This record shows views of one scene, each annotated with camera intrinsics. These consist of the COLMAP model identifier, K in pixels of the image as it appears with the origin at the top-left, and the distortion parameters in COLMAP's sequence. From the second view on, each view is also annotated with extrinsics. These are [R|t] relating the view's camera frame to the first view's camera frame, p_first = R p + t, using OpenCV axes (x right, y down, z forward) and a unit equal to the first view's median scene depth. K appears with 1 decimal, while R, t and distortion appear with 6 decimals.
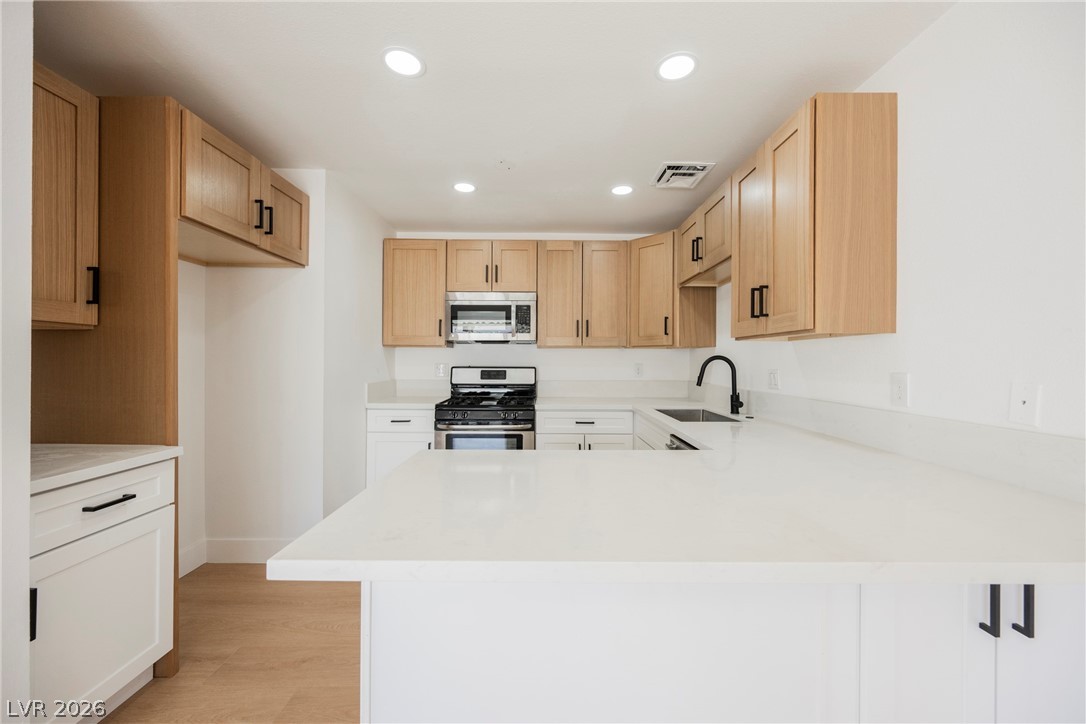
lens RADIAL K [[421.9, 0, 543.0], [0, 421.9, 362.0], [0, 0, 1]] dist [-0.002259, 0.000486]
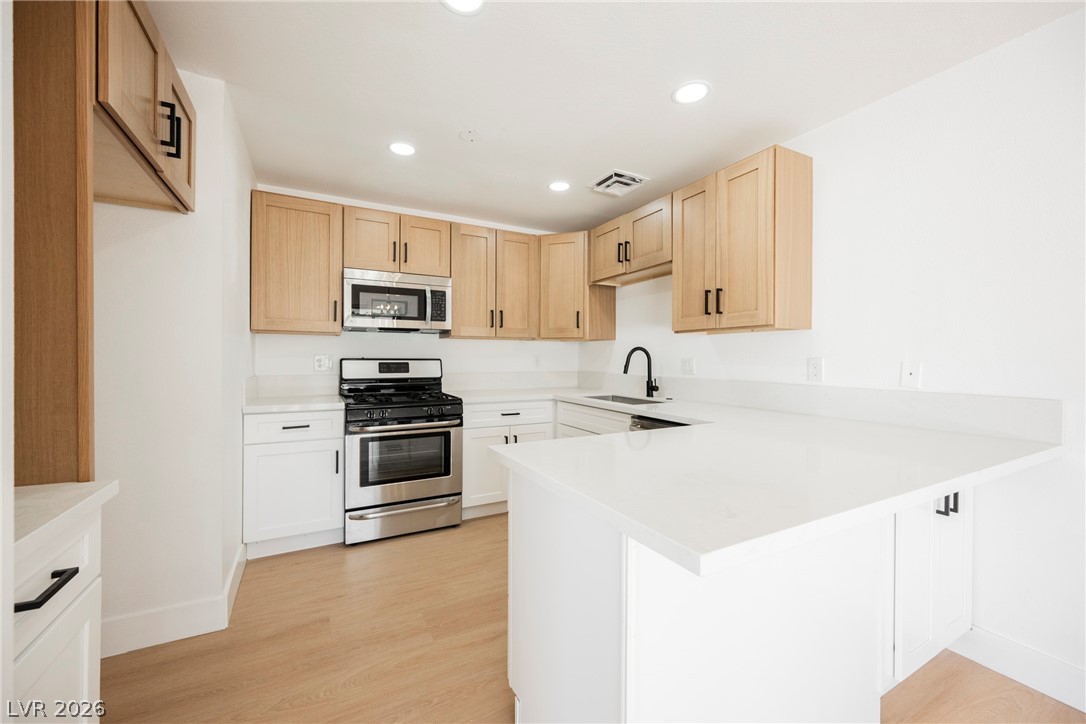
lens RADIAL K [[426.1, 0, 543.0], [0, 426.1, 362.0], [0, 0, 1]] dist [-0.002819, 0.000025]
pose [[0.883027, -0.005158, 0.469294, -0.297390], [0.001020, 0.999958, 0.009070, 0.012300], [-0.469321, -0.007531, 0.882996, 0.082136]]
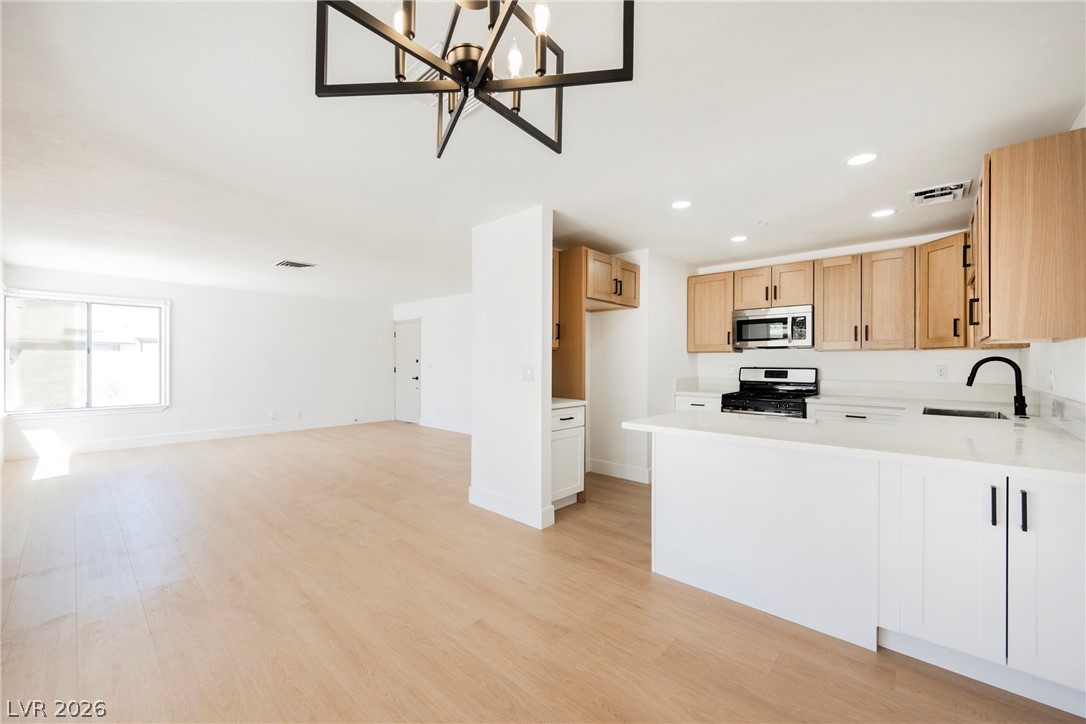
lens RADIAL K [[426.1, 0, 543.0], [0, 426.1, 362.0], [0, 0, 1]] dist [-0.002819, 0.000025]
pose [[0.734984, -0.003732, -0.678074, 0.254854], [-0.001032, 0.999978, -0.006623, 0.004443], [0.678083, 0.005568, 0.734964, -0.415592]]
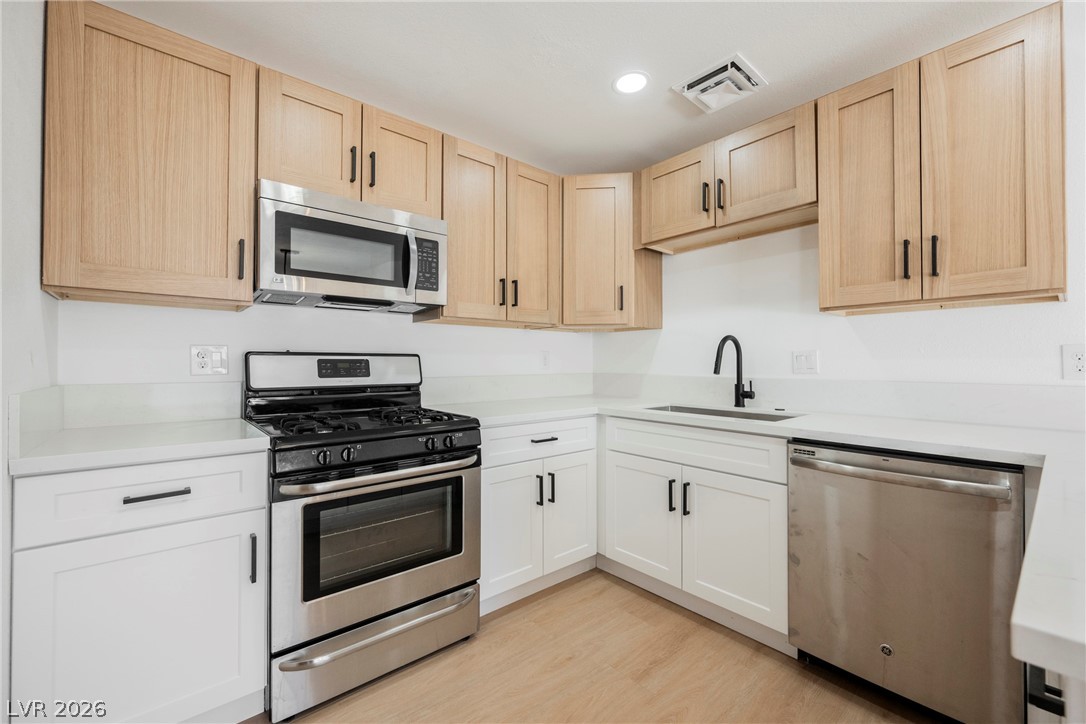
lens RADIAL K [[444.5, 0, 543.0], [0, 444.5, 362.0], [0, 0, 1]] dist [-0.004586, -0.000094]
pose [[0.762247, -0.002528, 0.647281, -0.325179], [0.005659, 0.999980, -0.002759, 0.029043], [-0.647261, 0.005766, 0.762246, 0.490188]]
